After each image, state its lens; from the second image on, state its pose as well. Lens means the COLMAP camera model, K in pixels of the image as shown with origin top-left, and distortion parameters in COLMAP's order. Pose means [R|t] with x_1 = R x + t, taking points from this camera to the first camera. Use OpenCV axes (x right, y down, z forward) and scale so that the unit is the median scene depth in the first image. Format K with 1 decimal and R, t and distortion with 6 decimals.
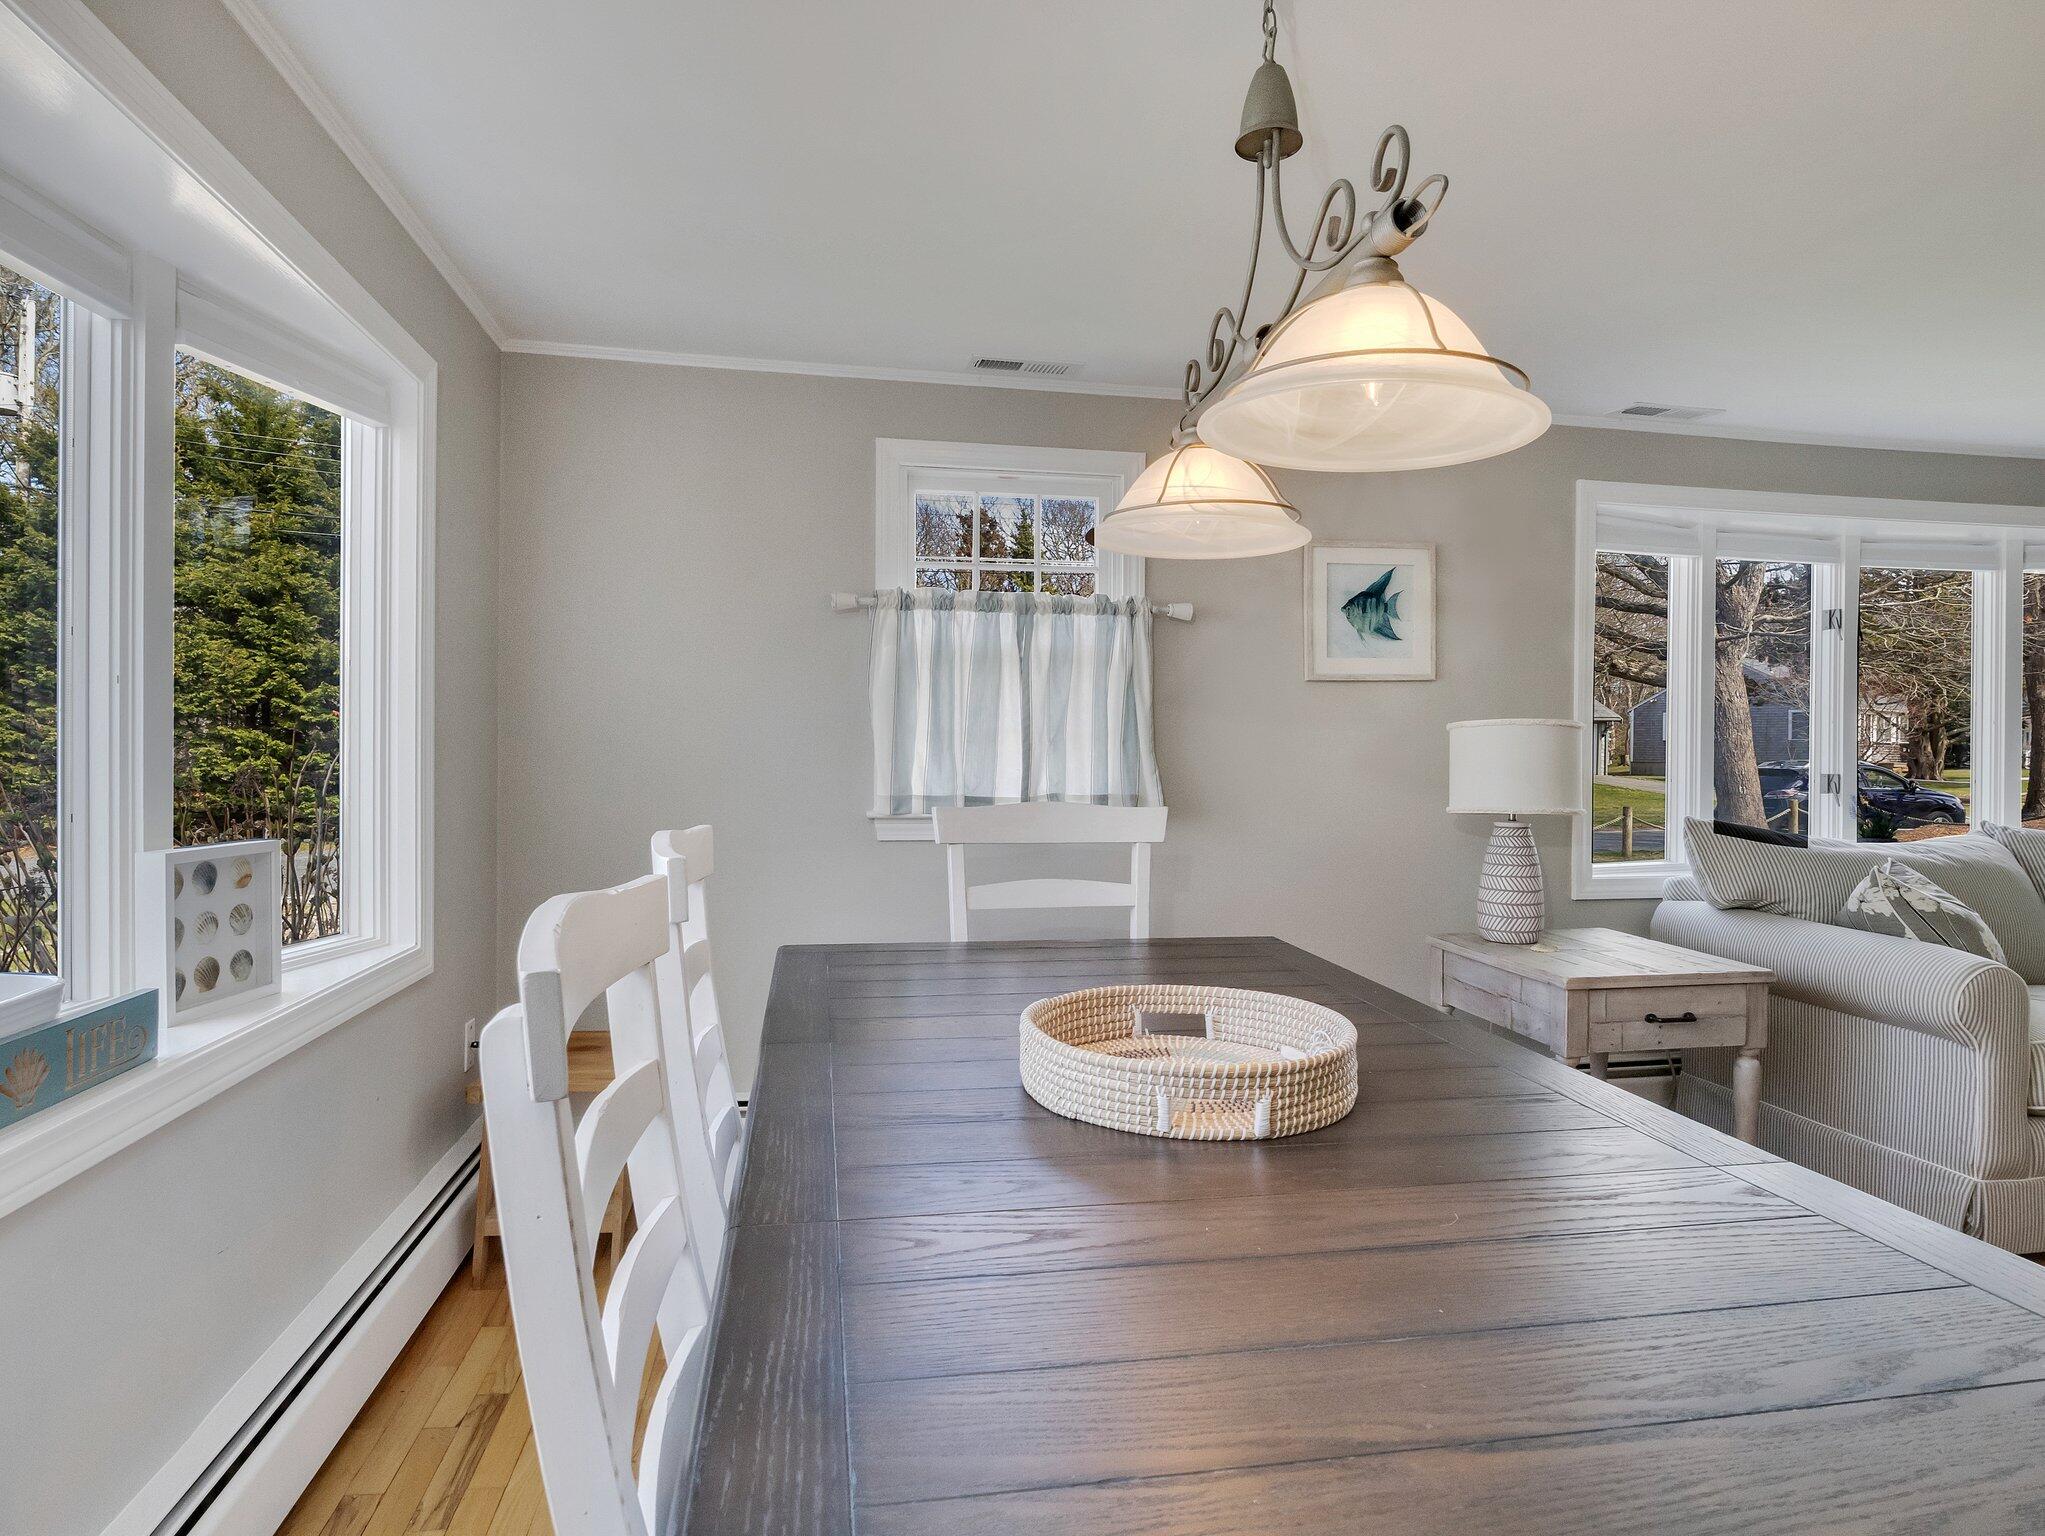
lens RADIAL K [[1161.4, 0, 1023.3], [0, 1161.4, 758.5], [0, 0, 1]] dist [-0.005851, -0.000836]
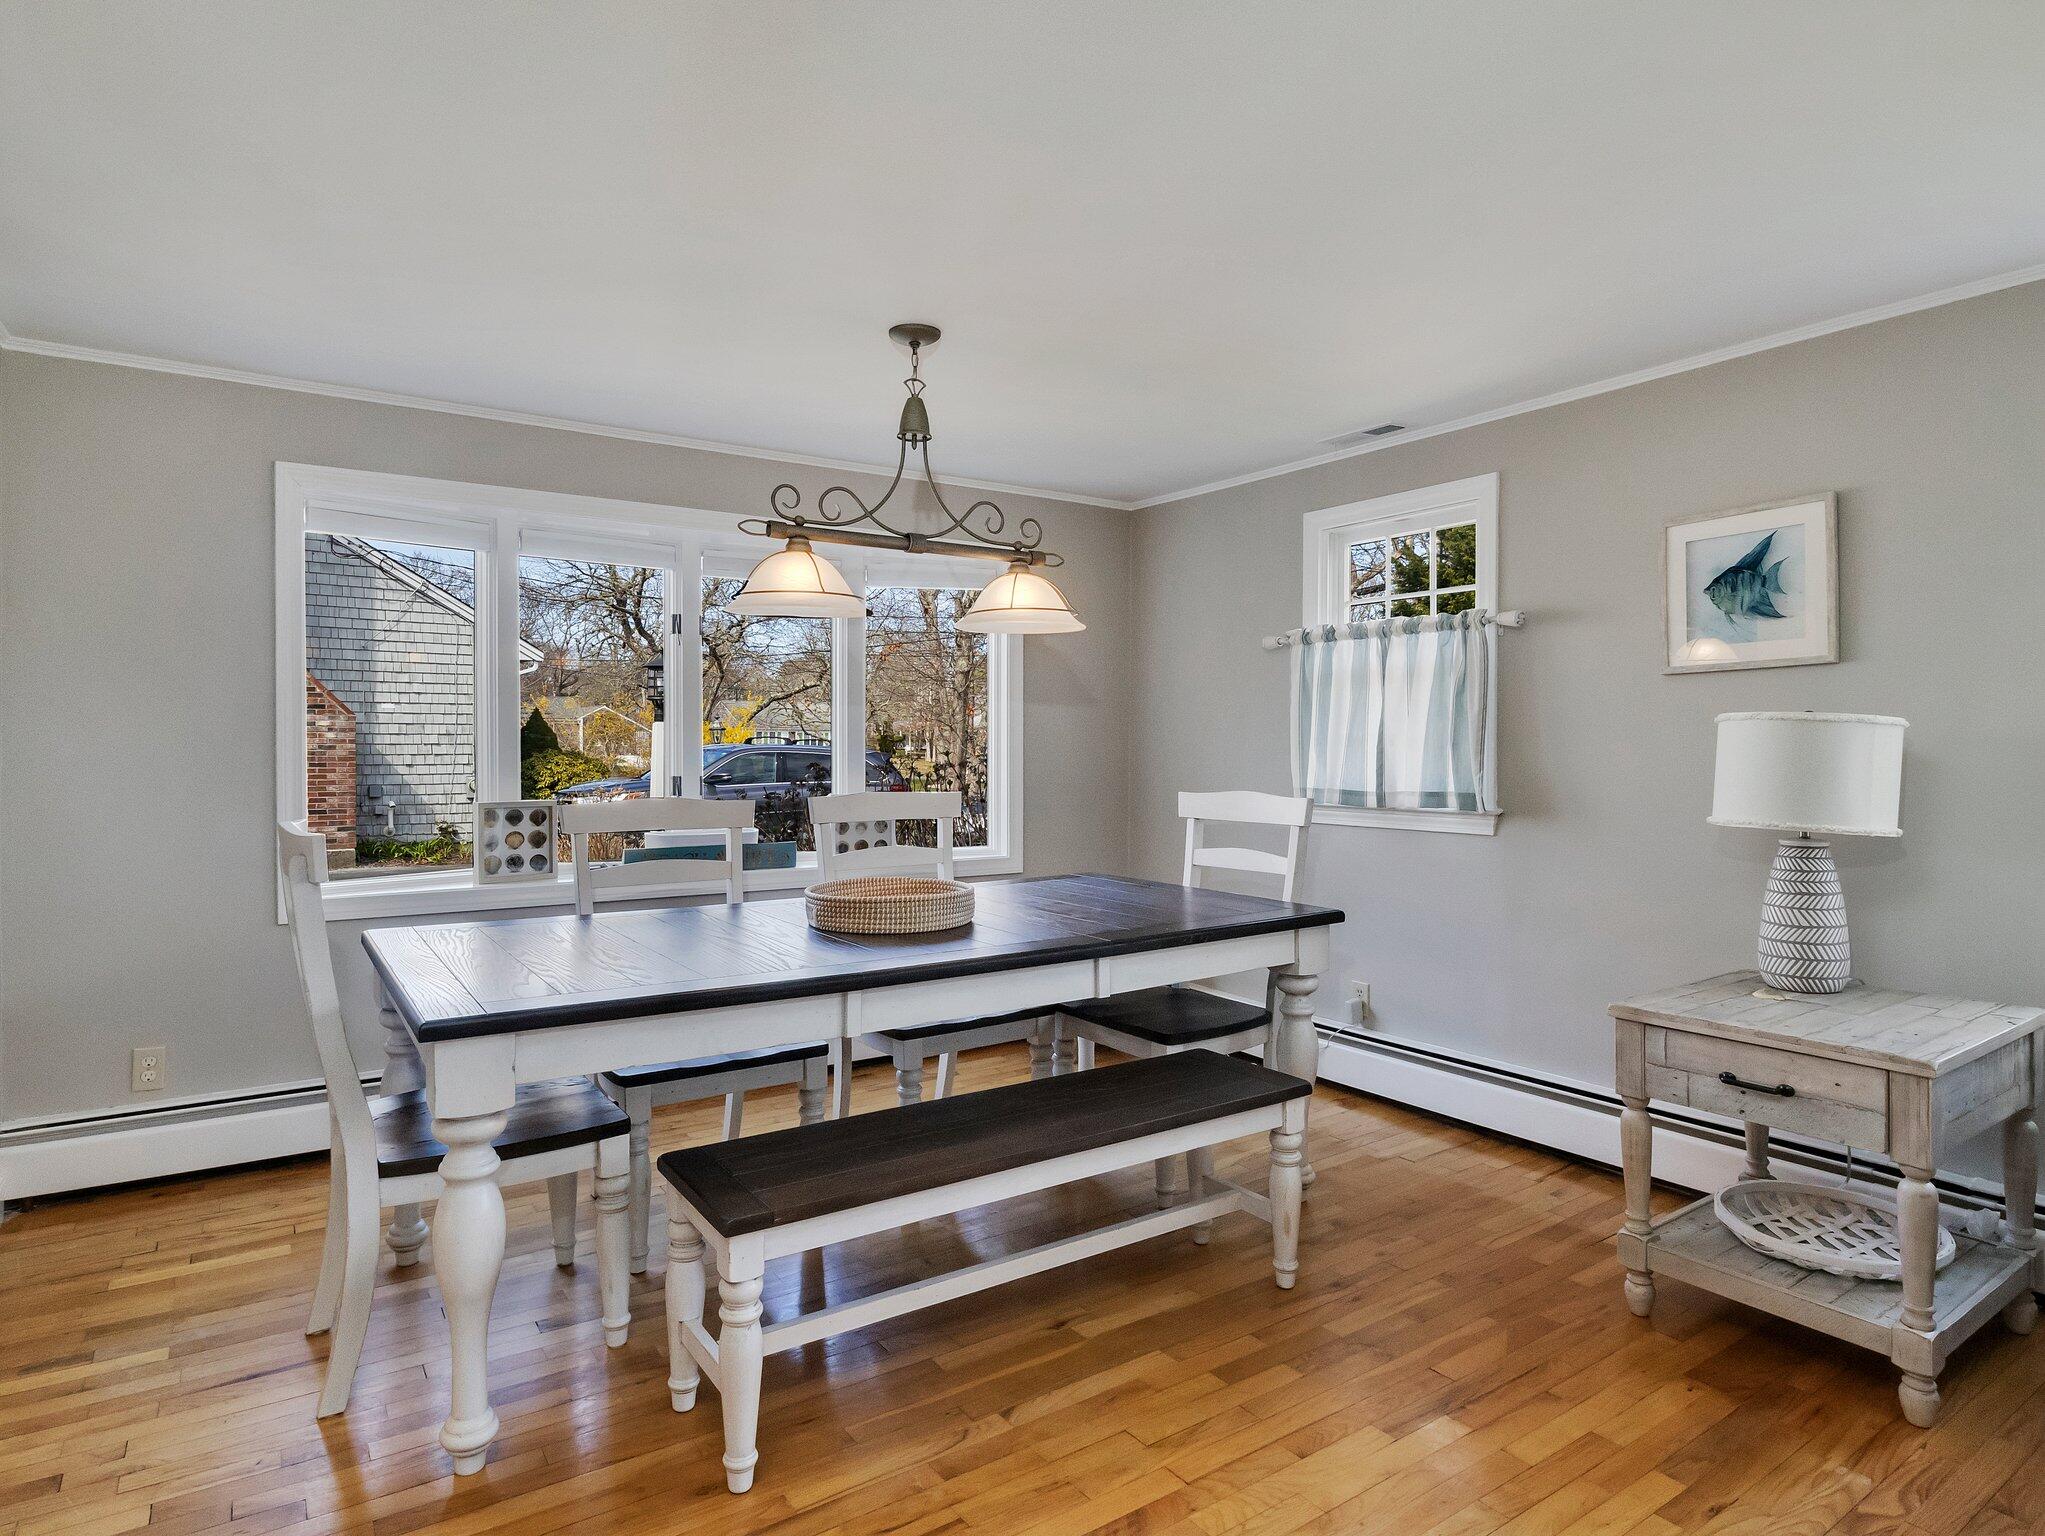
lens RADIAL K [[1161.4, 0, 1012.4], [0, 1161.4, 765.7], [0, 0, 1]] dist [-0.005851, -0.000836]
pose [[0.391646, 0.005264, -0.920101, 0.919767], [-0.009956, 0.999949, 0.001483, 0.007817], [0.920062, 0.008580, 0.391679, 0.185002]]
